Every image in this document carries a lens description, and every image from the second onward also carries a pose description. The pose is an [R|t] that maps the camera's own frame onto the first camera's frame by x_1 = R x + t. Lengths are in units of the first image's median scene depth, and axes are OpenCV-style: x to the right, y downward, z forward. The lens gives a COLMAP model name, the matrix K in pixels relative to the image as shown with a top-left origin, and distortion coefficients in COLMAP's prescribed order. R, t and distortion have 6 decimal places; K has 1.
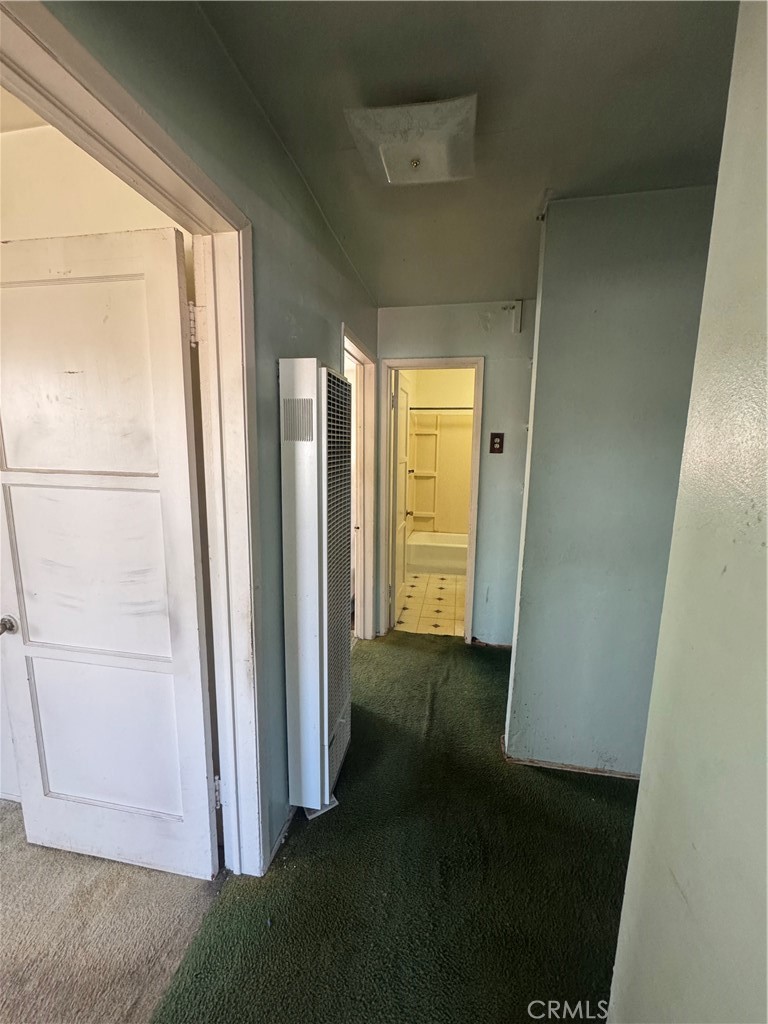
lens RADIAL K [[410.6, 0, 387.7], [0, 410.6, 512.2], [0, 0, 1]] dist [-0.005534, 0.000717]
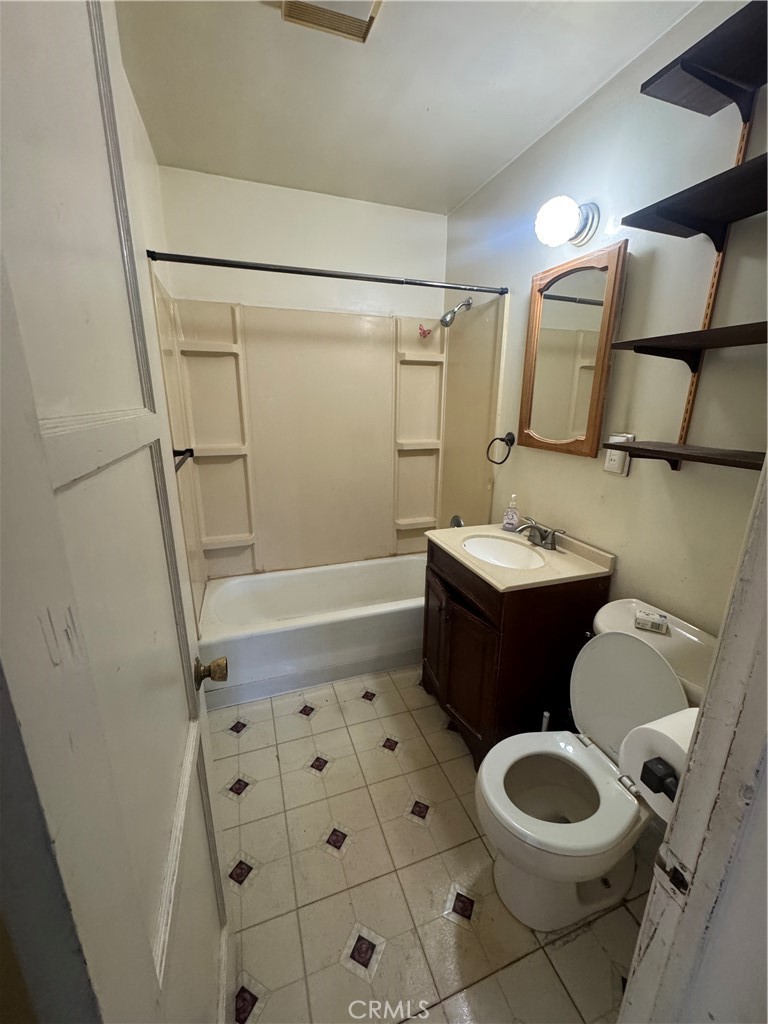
lens RADIAL K [[410.6, 0, 384.5], [0, 410.6, 513.2], [0, 0, 1]] dist [-0.005534, 0.000717]
pose [[0.870787, -0.138412, 0.471776, 0.030255], [0.081057, 0.986841, 0.139912, -0.074482], [-0.484933, -0.083592, 0.870547, 0.542603]]
